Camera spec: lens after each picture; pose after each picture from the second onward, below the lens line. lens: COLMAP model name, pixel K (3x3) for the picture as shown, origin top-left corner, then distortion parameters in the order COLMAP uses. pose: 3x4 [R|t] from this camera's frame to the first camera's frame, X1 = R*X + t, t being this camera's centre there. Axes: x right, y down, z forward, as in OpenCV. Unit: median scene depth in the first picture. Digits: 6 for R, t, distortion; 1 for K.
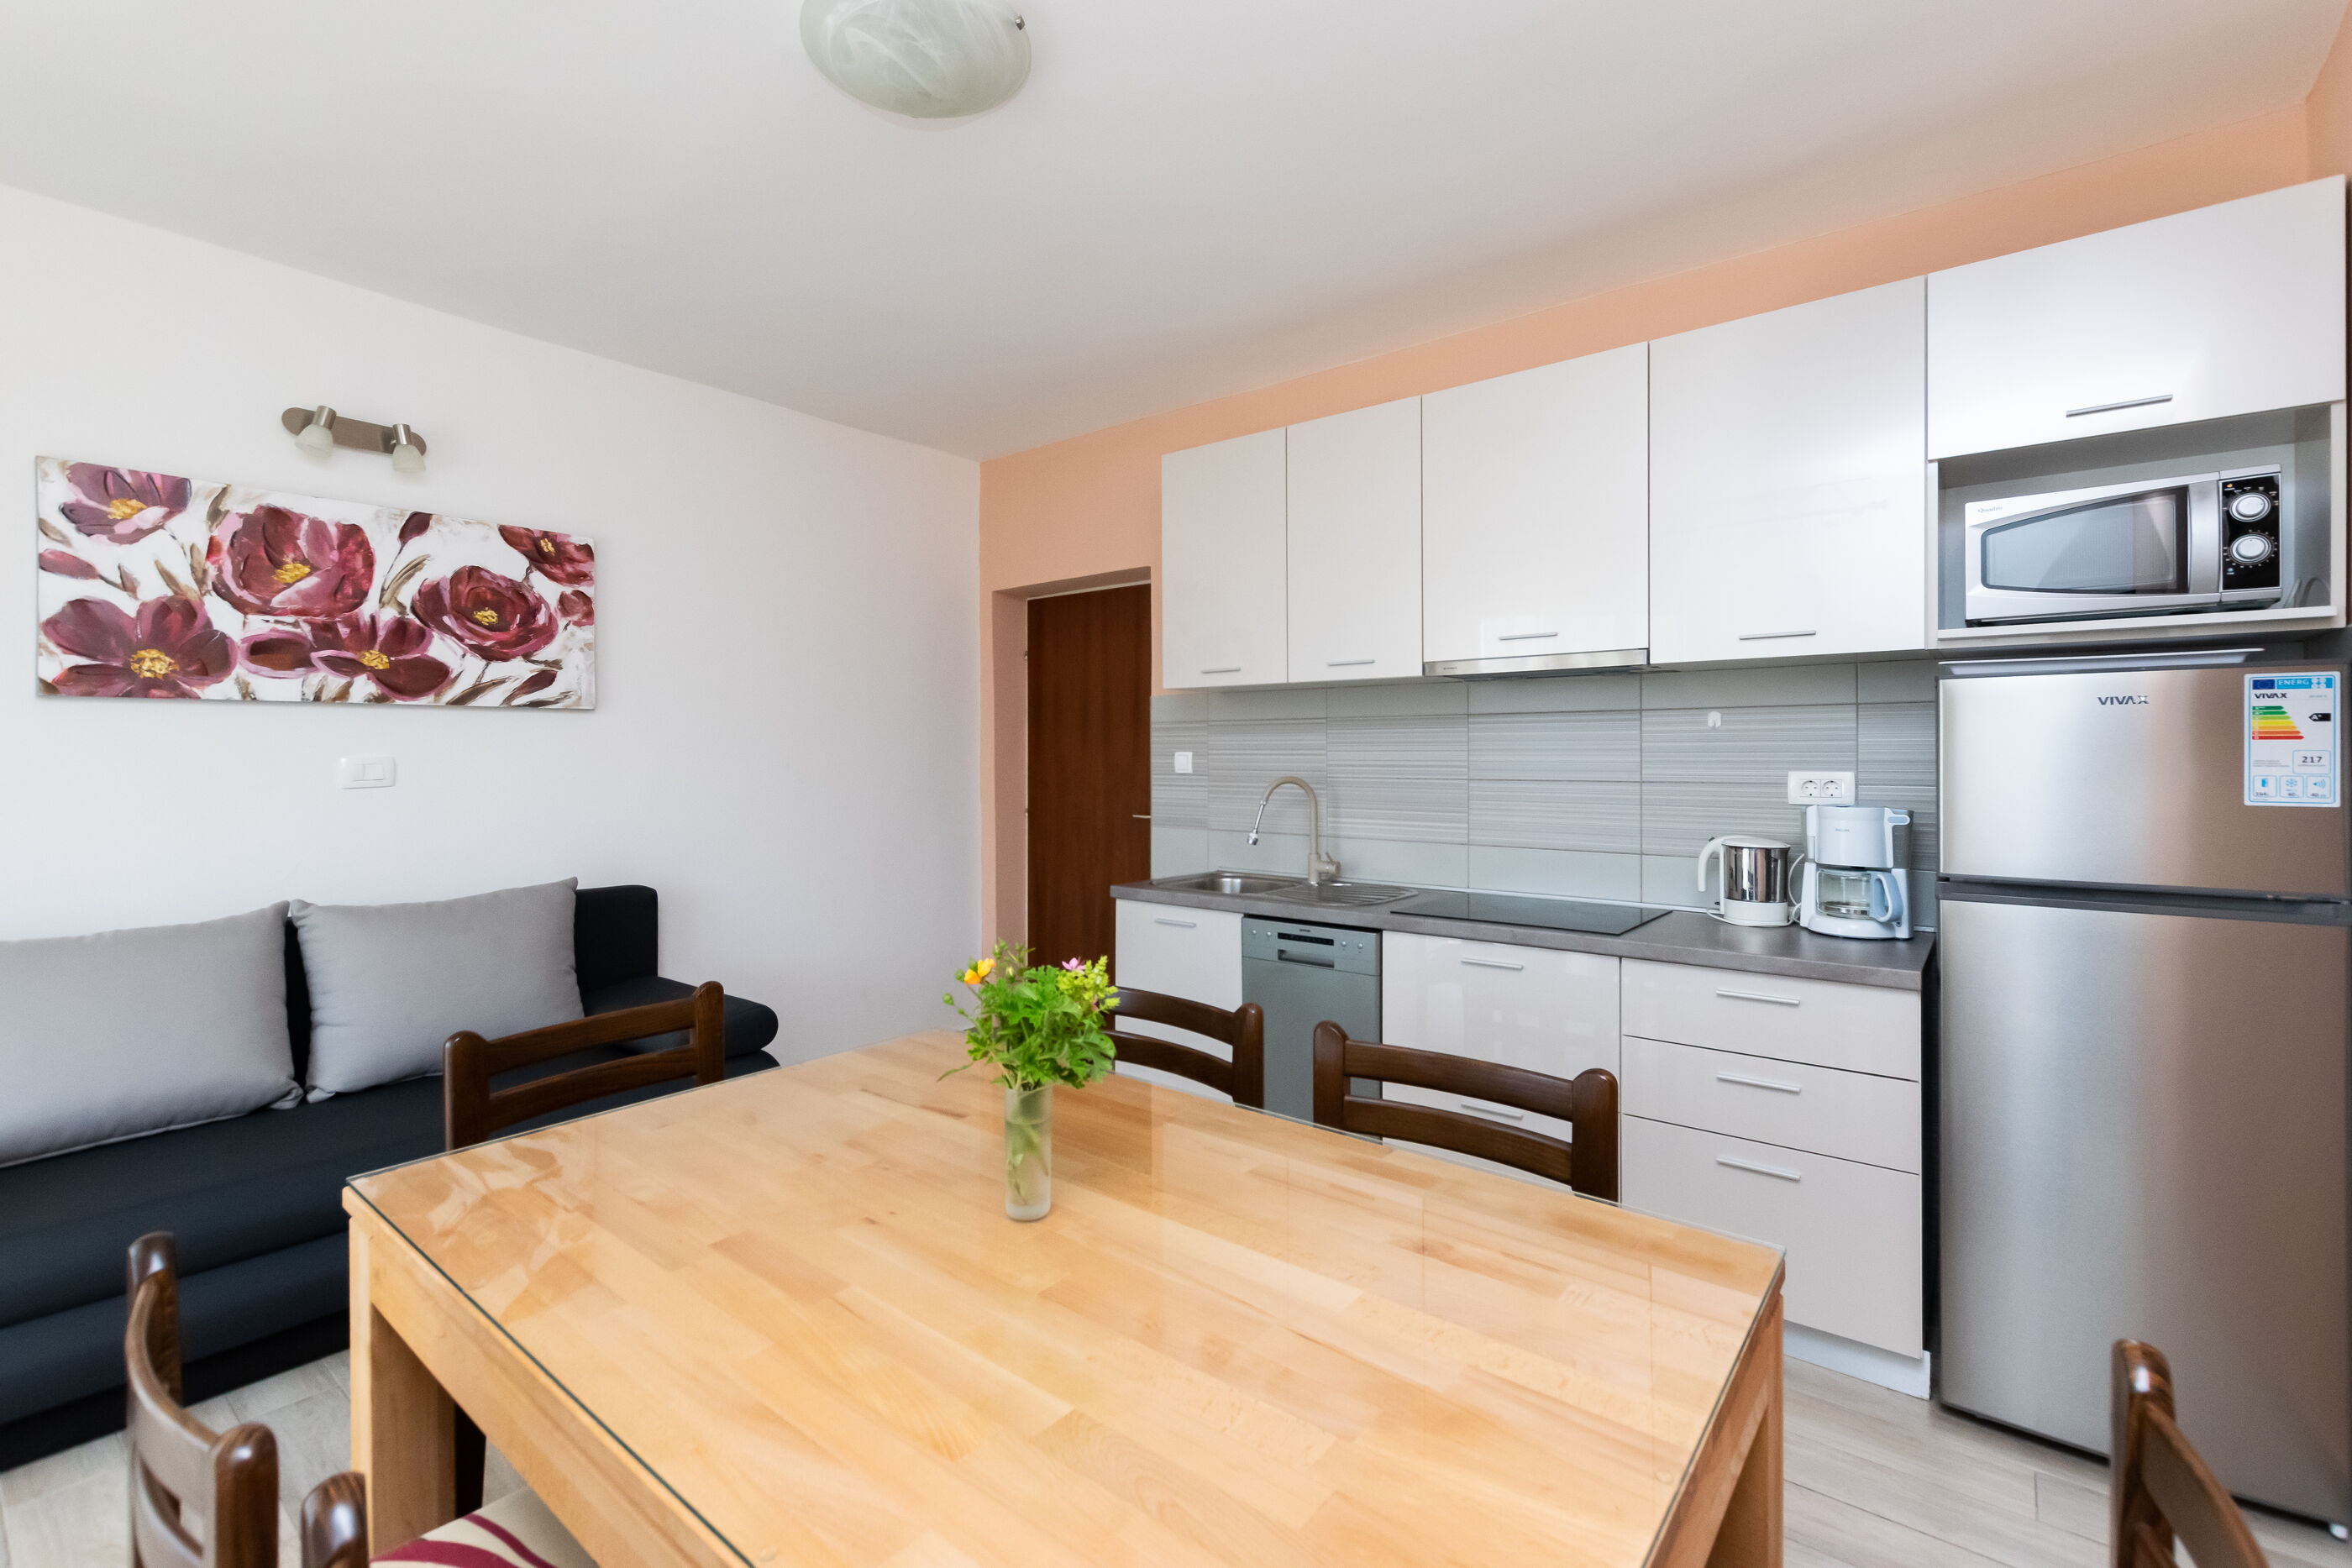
lens RADIAL K [[1023.5, 0, 1172.9], [0, 1023.5, 773.4], [0, 0, 1]] dist [0.006109, -0.002117]
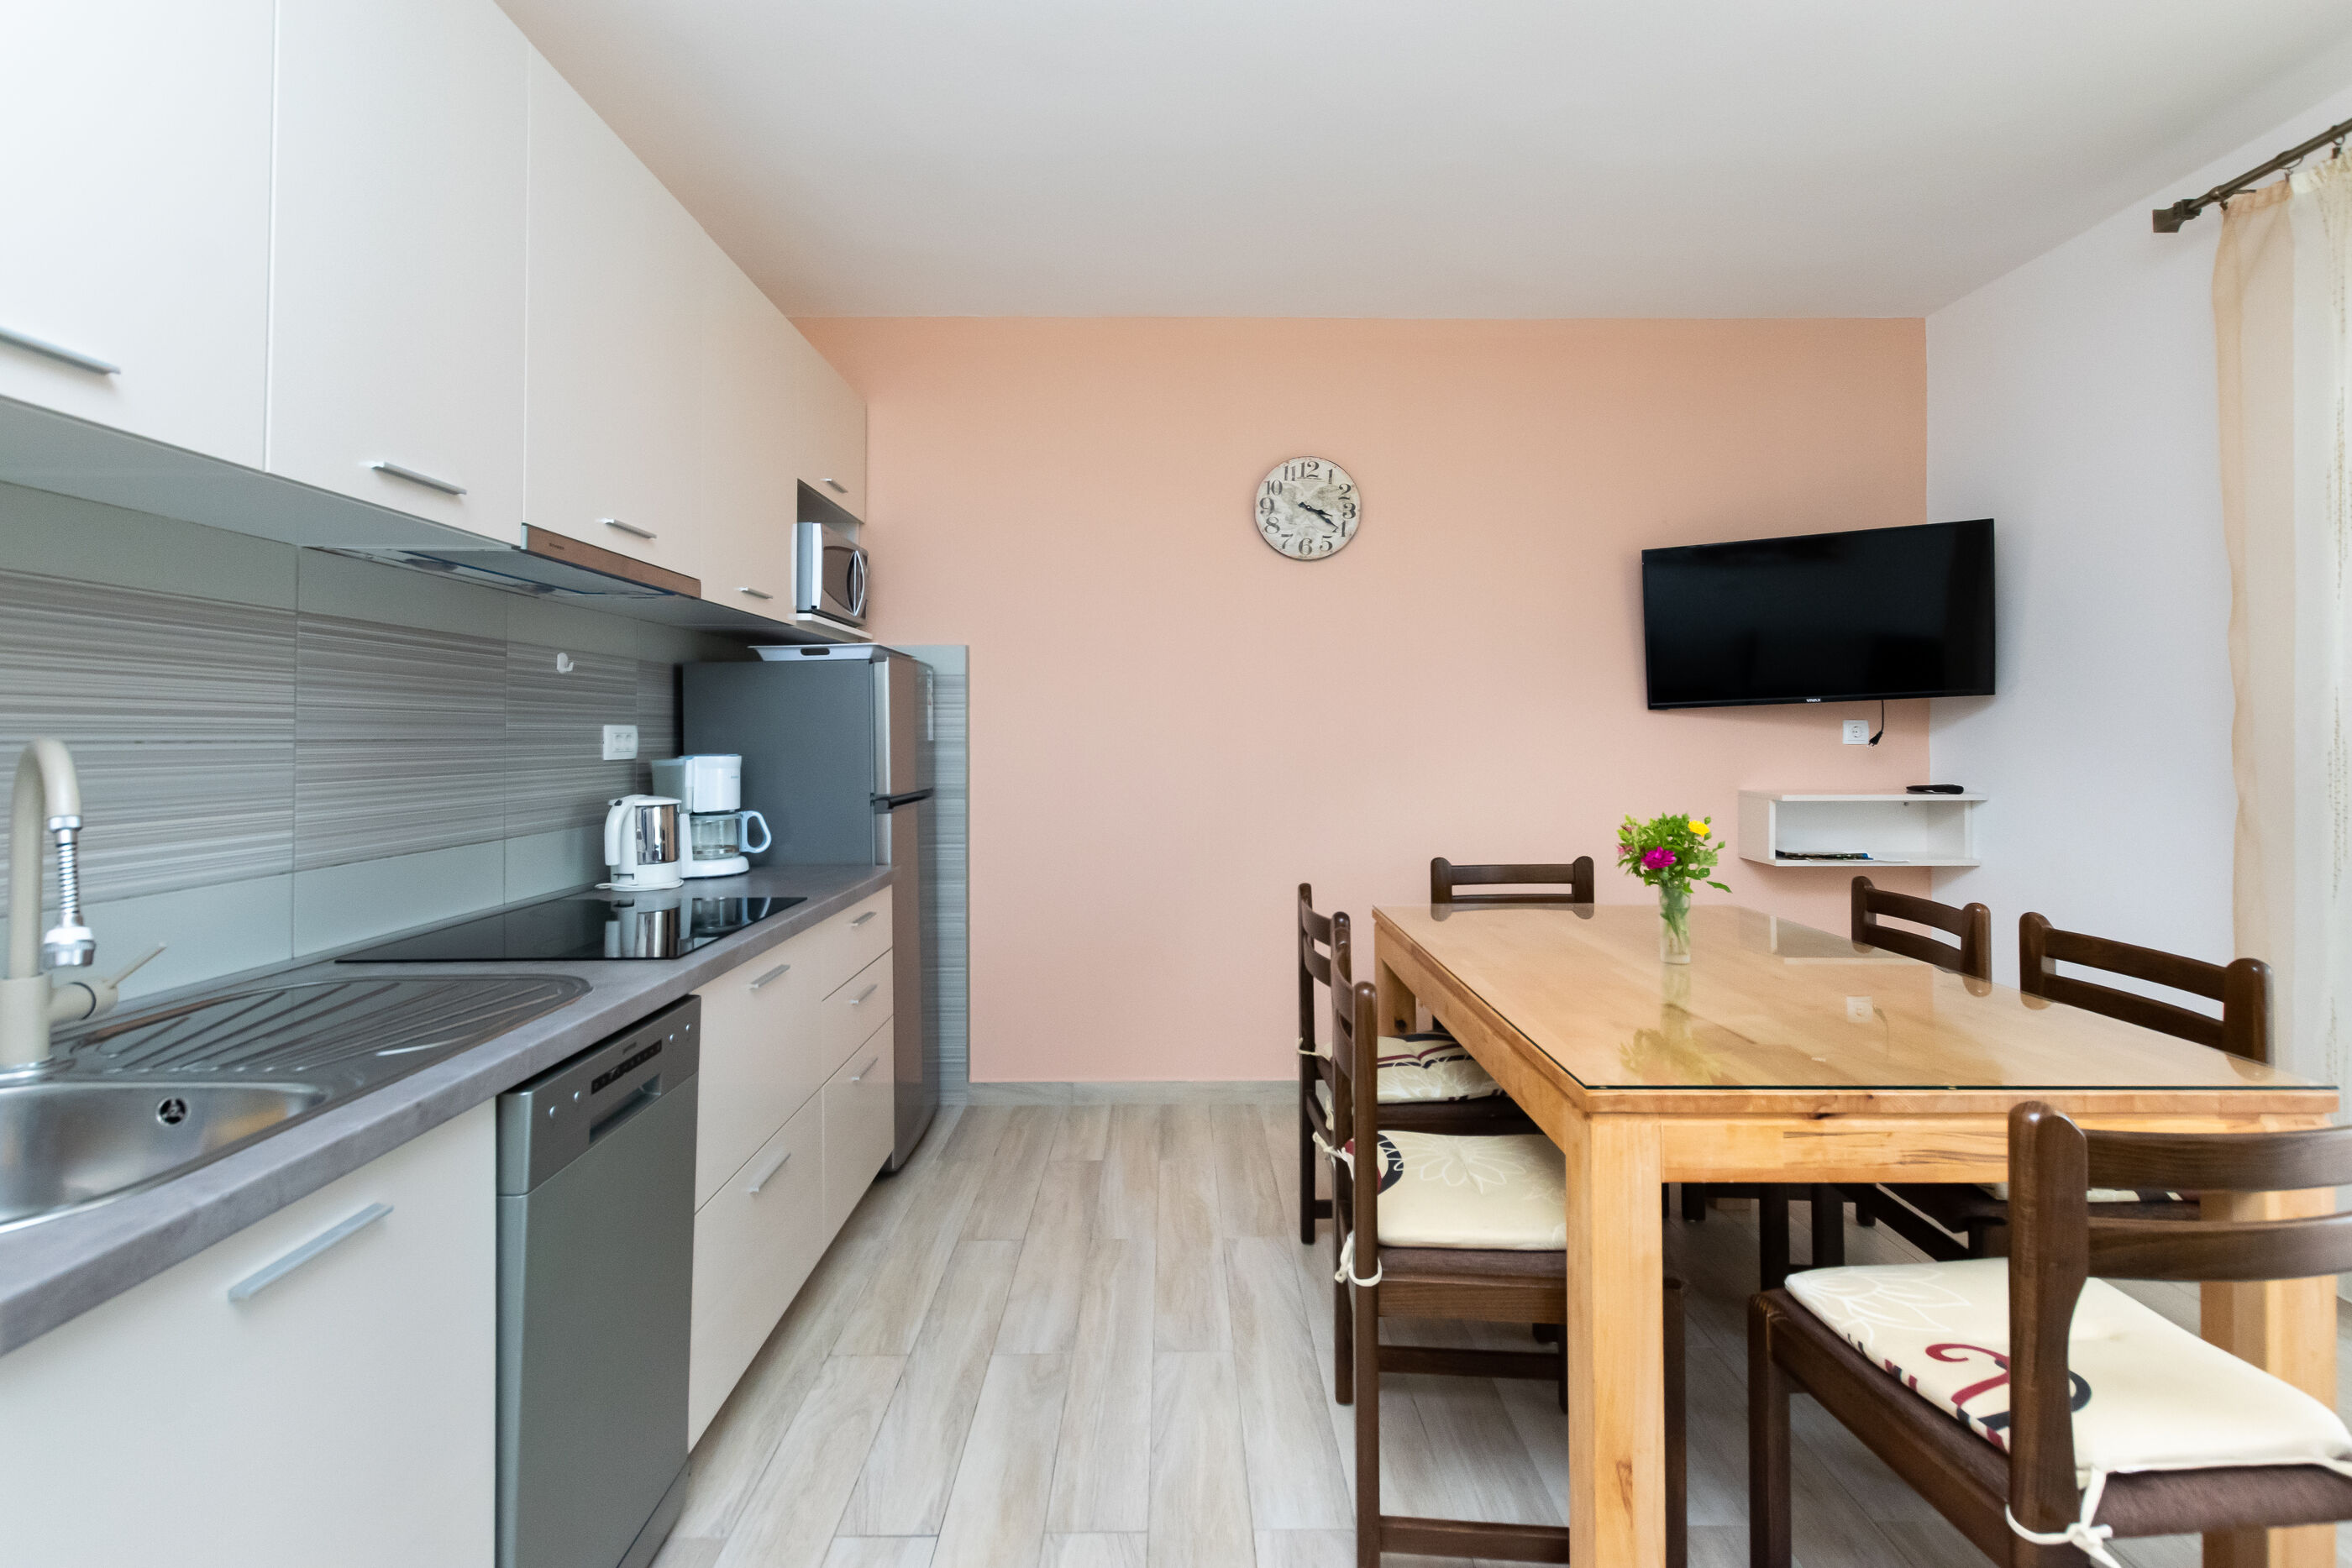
lens RADIAL K [[1023.5, 0, 1180.5], [0, 1023.5, 717.8], [0, 0, 1]] dist [0.006109, -0.002117]
pose [[-0.632714, 0.015551, 0.774230, -0.423915], [0.017695, 0.999828, -0.005622, 0.006228], [-0.774184, 0.010143, -0.632880, 1.153492]]
